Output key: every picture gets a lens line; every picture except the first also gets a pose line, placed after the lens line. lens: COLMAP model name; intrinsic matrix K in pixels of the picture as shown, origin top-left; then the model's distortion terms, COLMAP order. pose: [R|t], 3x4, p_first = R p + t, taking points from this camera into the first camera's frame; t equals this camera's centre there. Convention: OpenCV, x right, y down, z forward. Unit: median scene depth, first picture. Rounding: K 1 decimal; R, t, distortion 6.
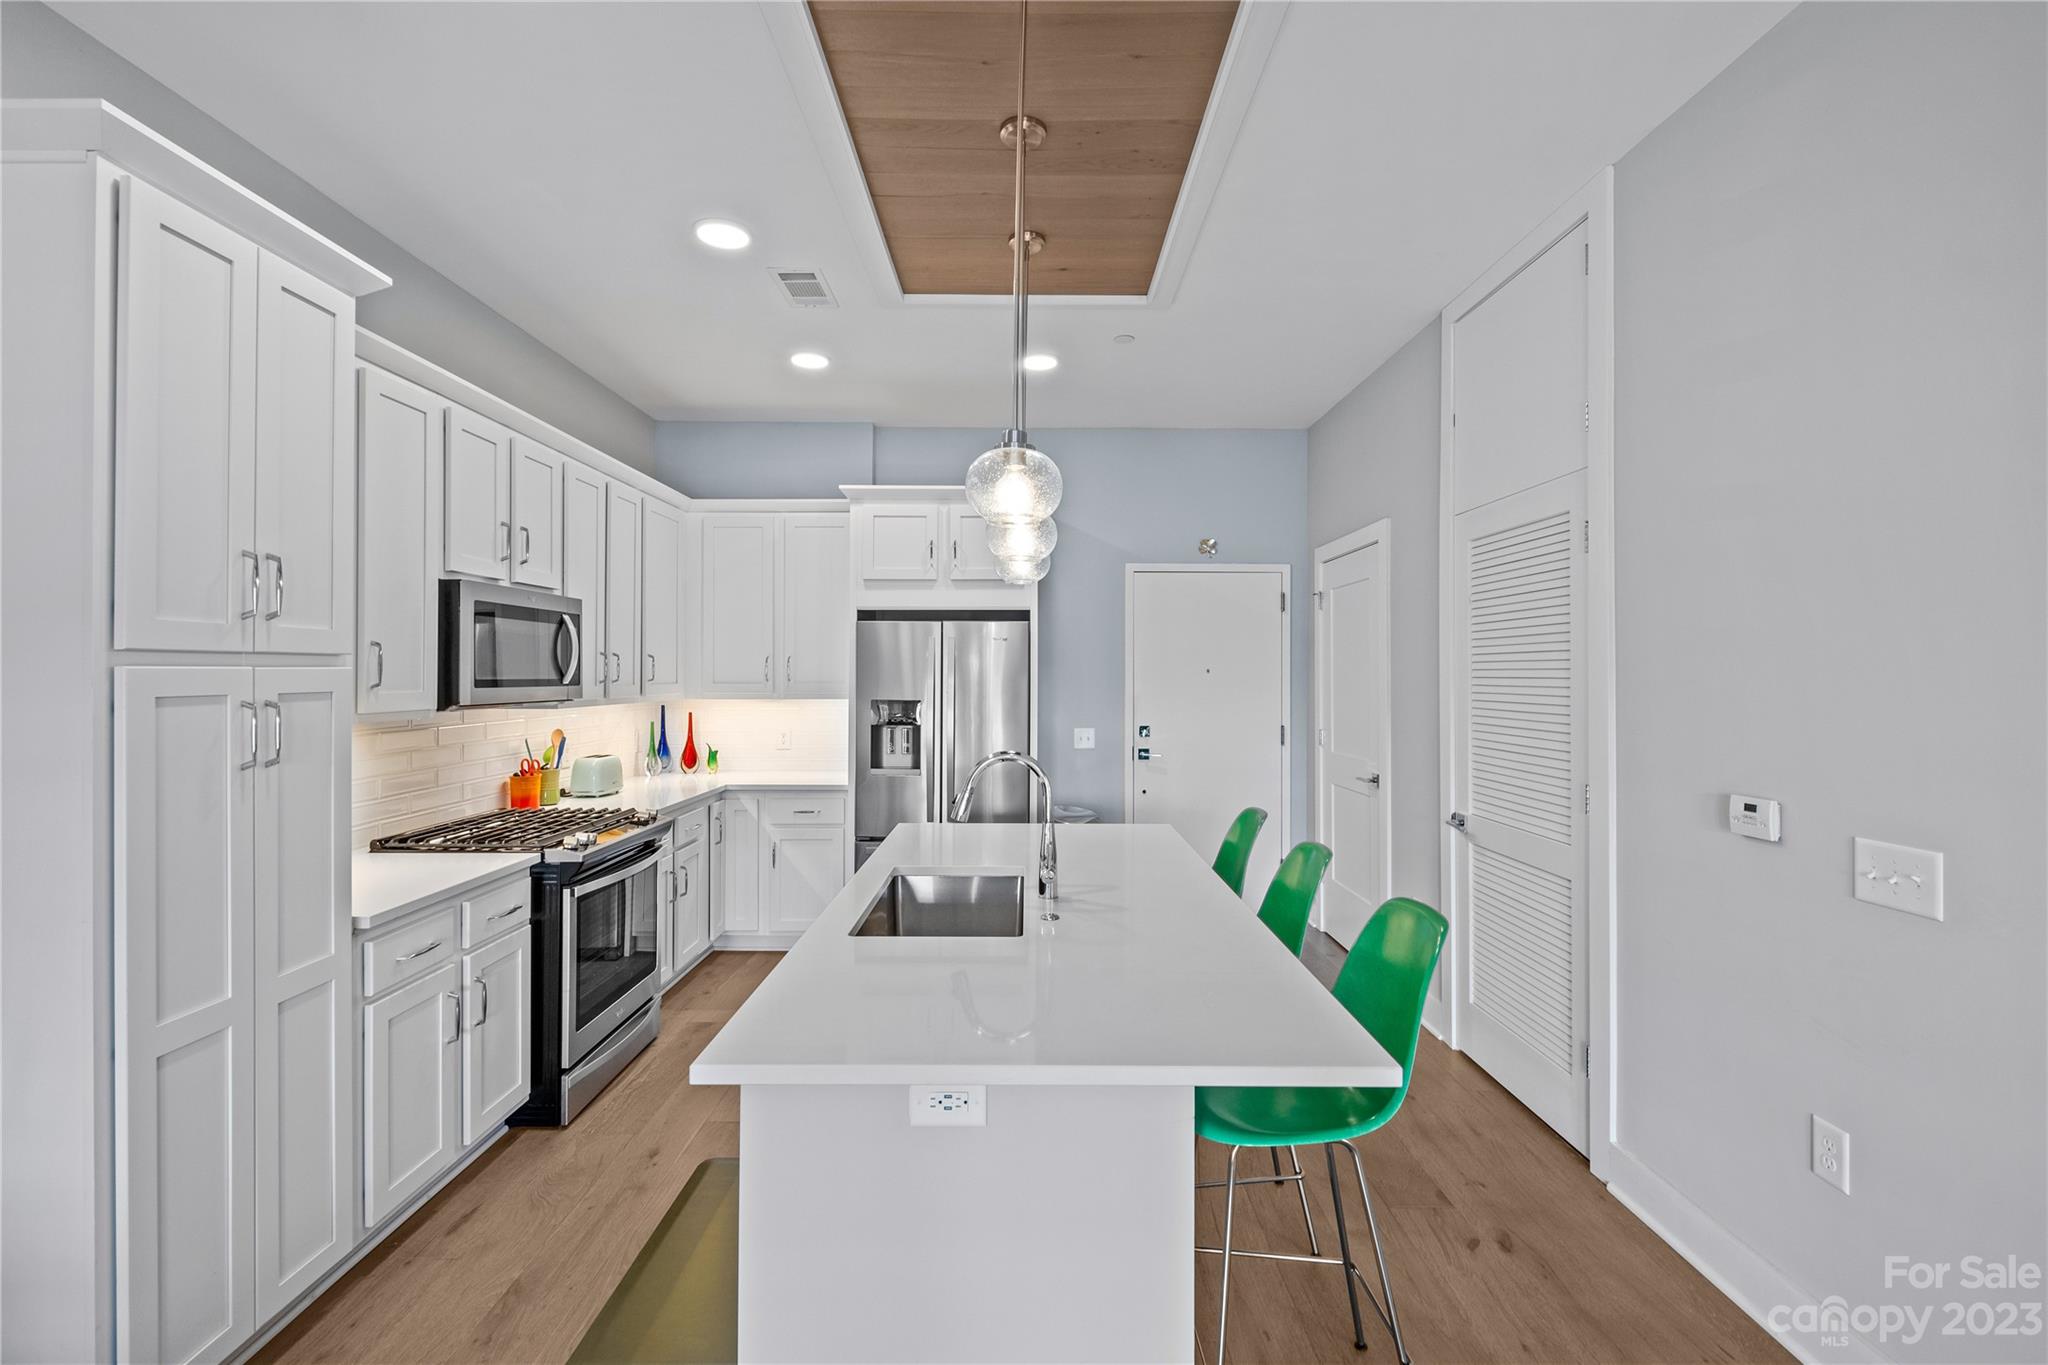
lens RADIAL K [[890.0, 0, 1028.1], [0, 890.0, 669.1], [0, 0, 1]] dist [0.009413, -0.010163]
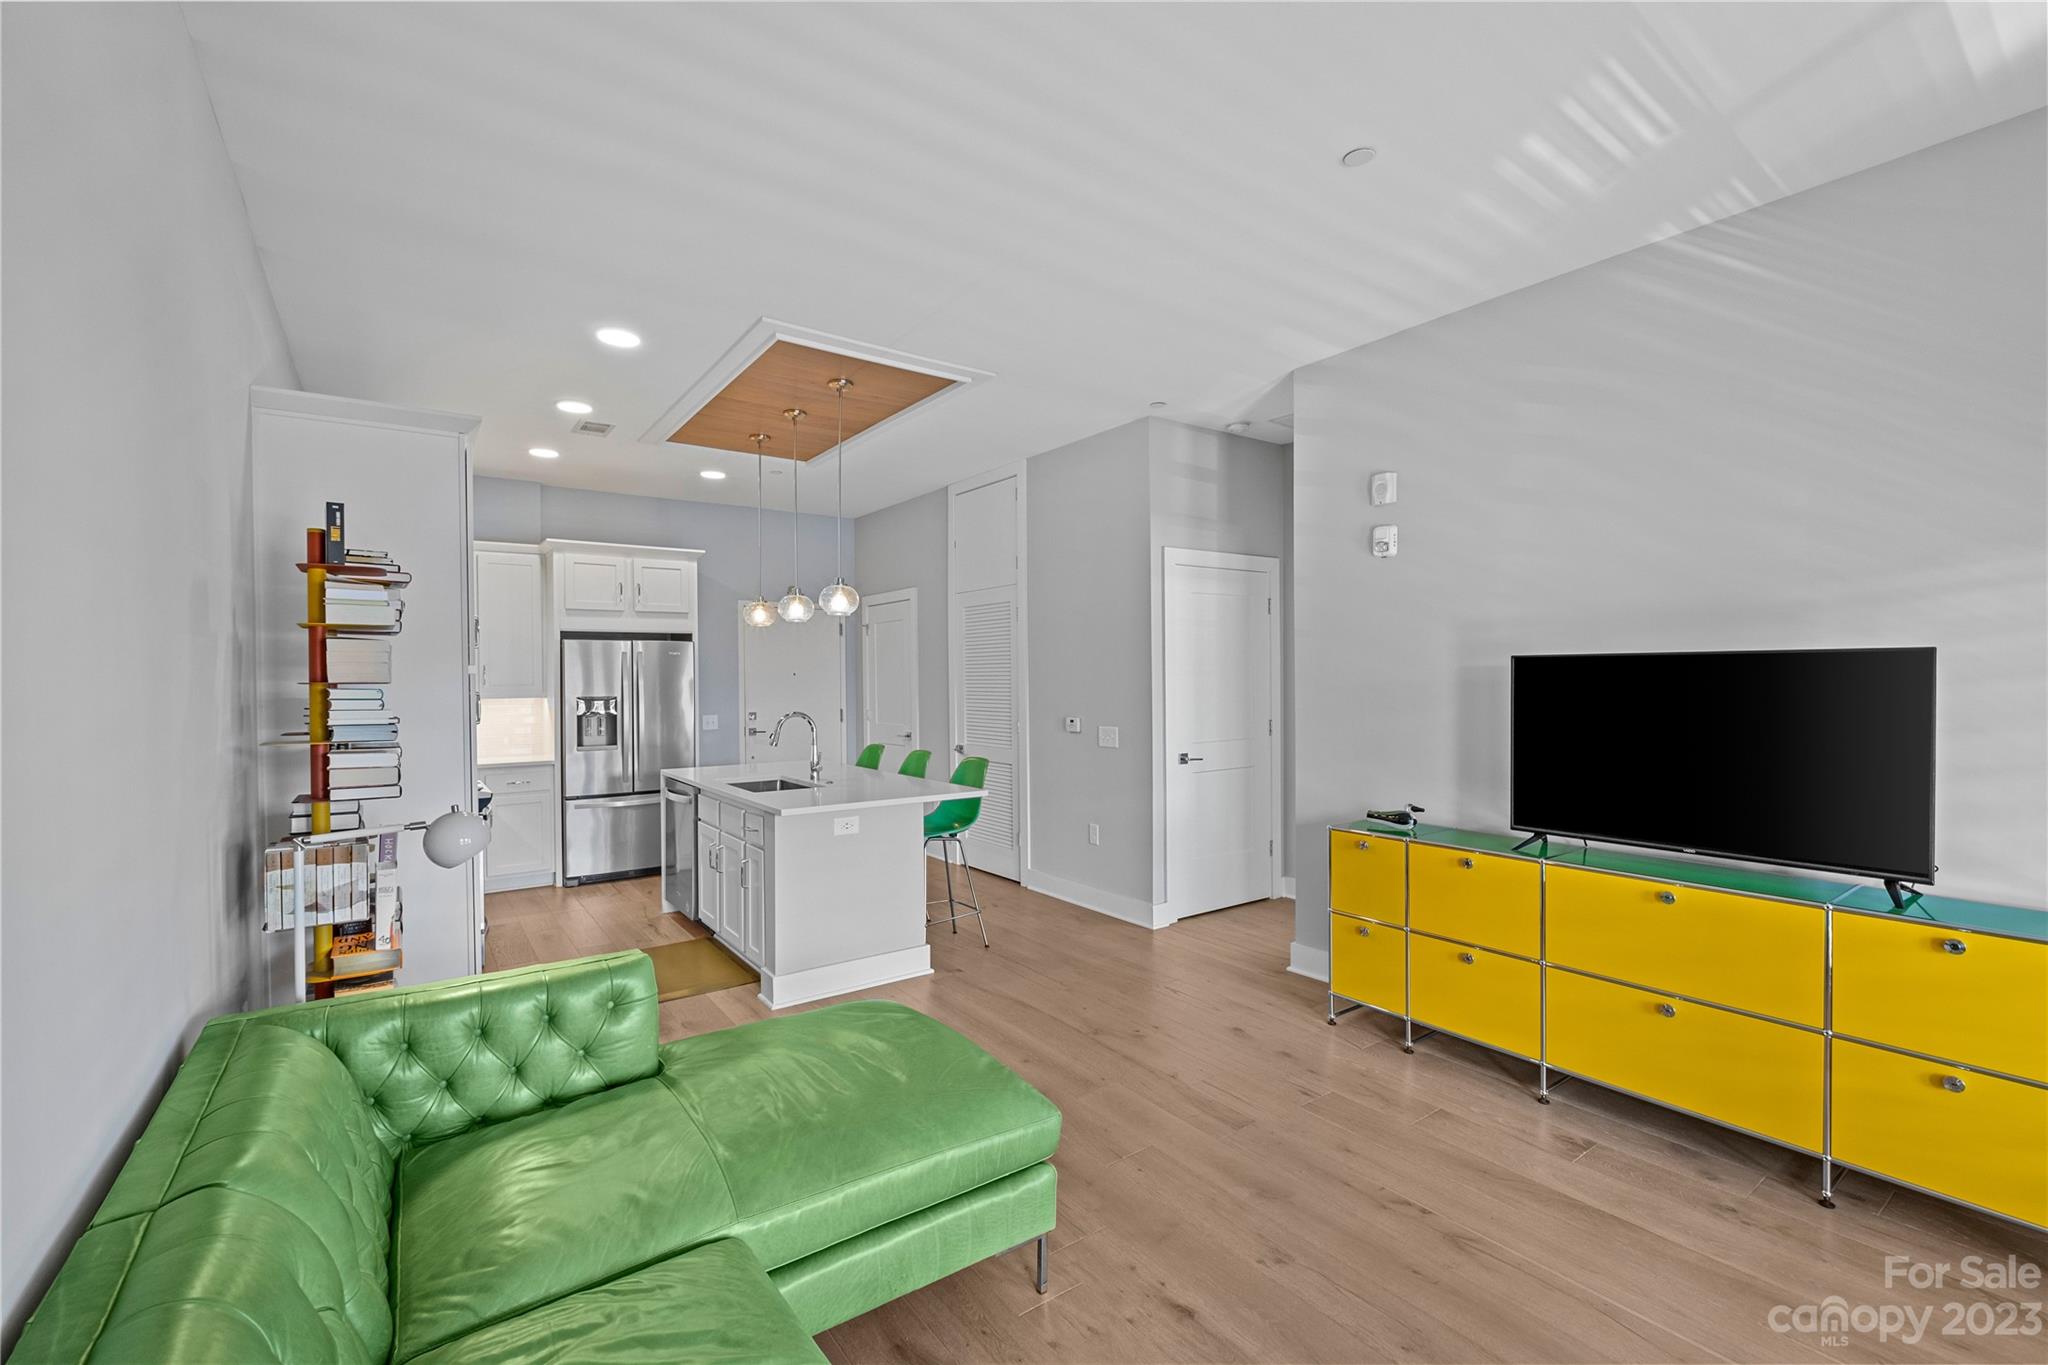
lens RADIAL K [[879.4, 0, 1035.3], [0, 879.4, 686.6], [0, 0, 1]] dist [0.003527, 0.000349]
pose [[0.810143, -0.015109, 0.586037, -0.410188], [0.006783, 0.999842, 0.016401, 0.001295], [-0.586193, -0.009312, 0.810118, -0.533215]]
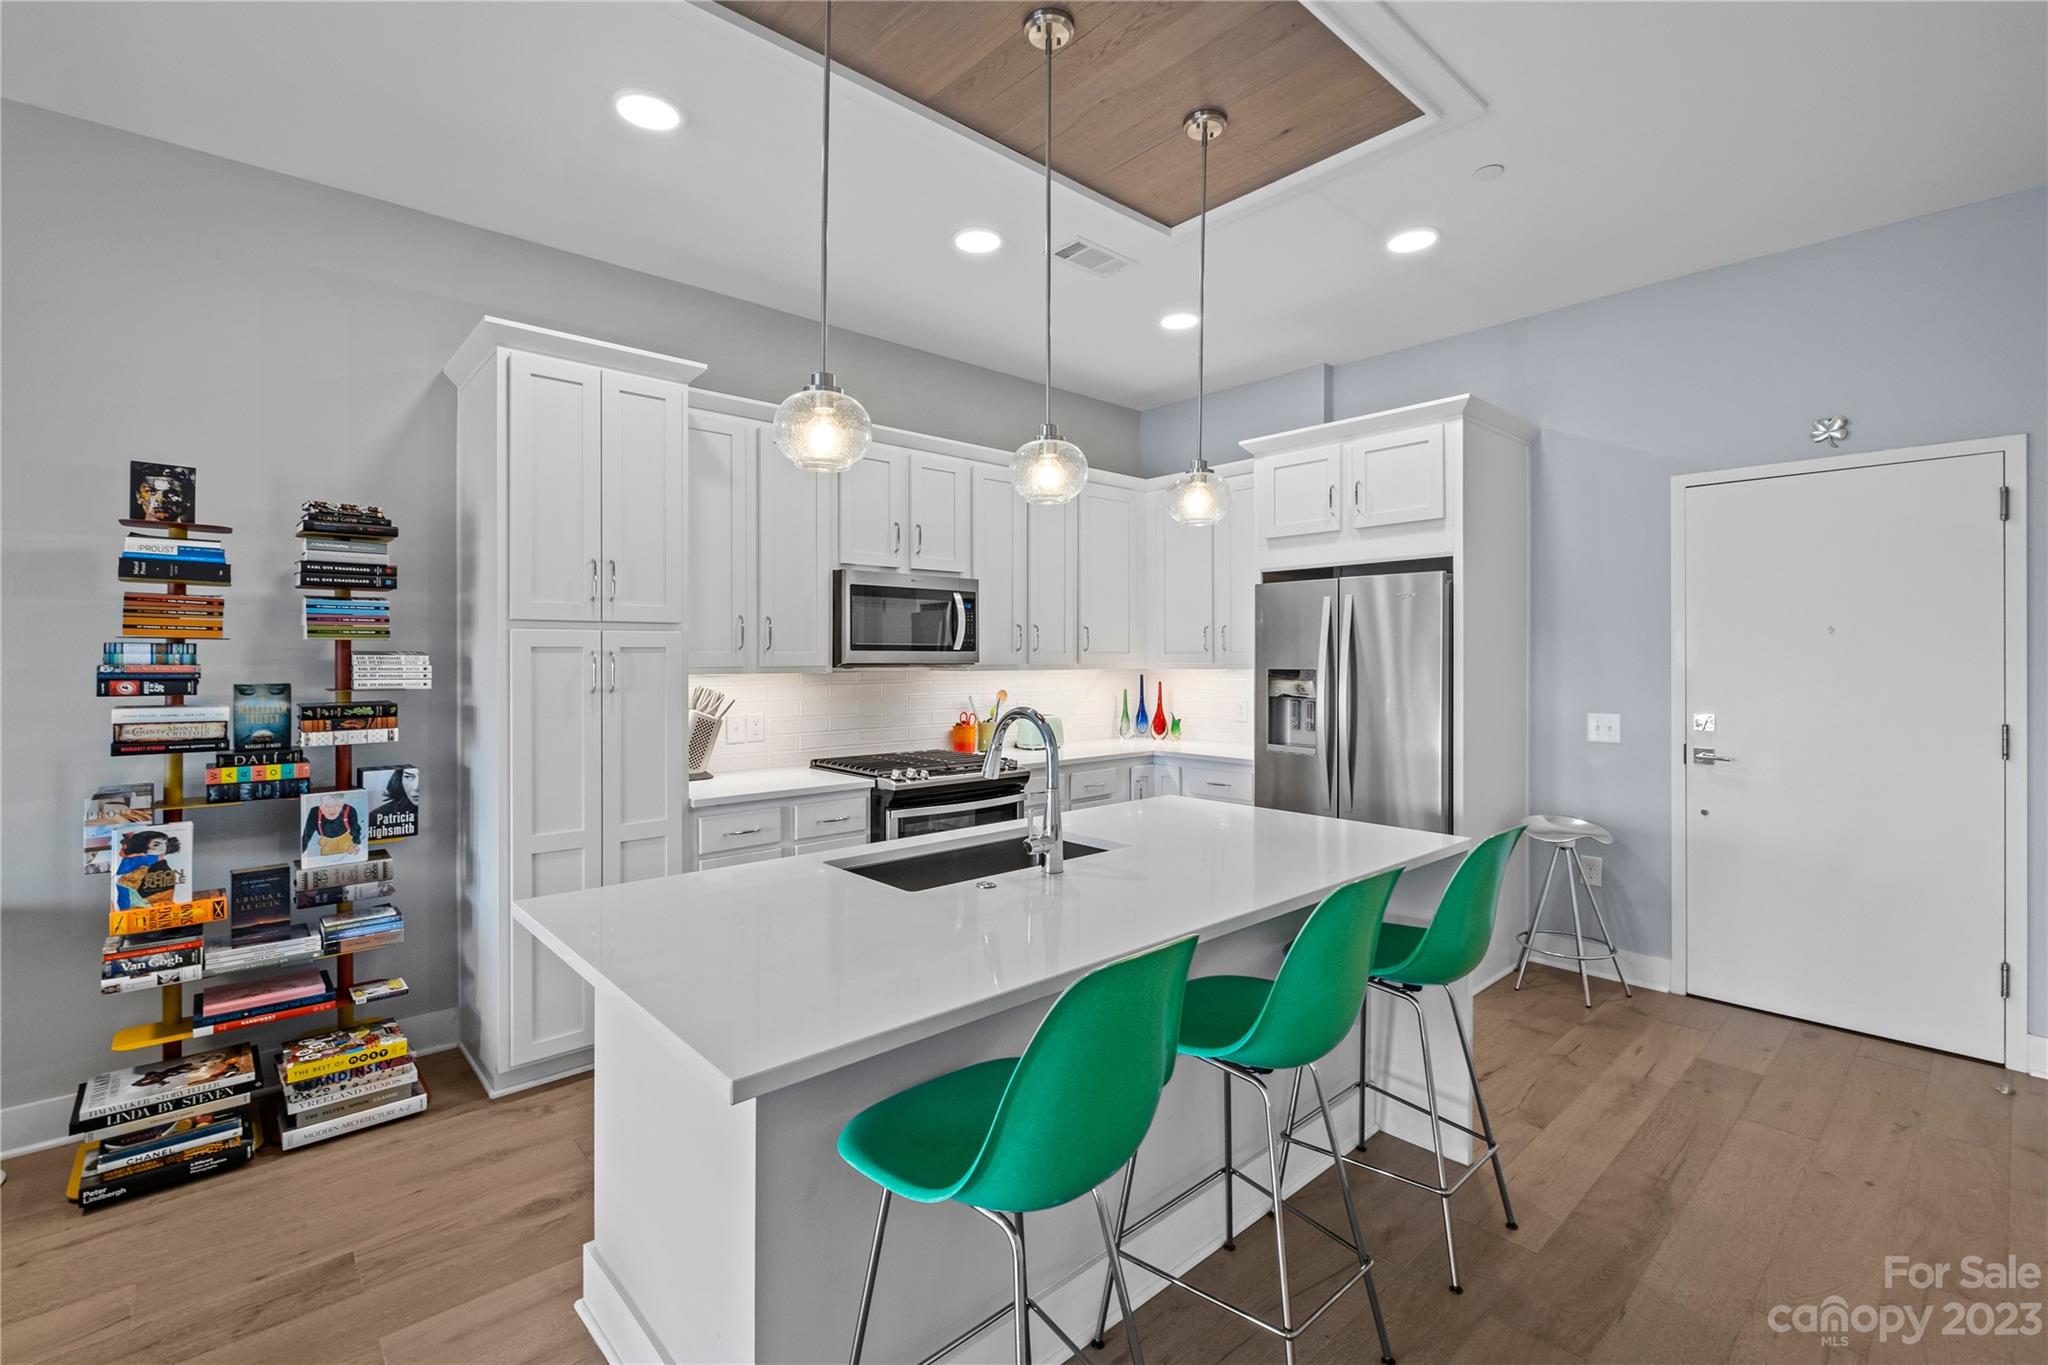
lens RADIAL K [[899.9, 0, 1021.4], [0, 899.9, 657.1], [0, 0, 1]] dist [0.001250, -0.004723]
pose [[0.667026, -0.004160, -0.745022, 0.353715], [0.006366, 0.999980, 0.000116, 0.021045], [0.745007, -0.004820, 0.667039, 0.196305]]
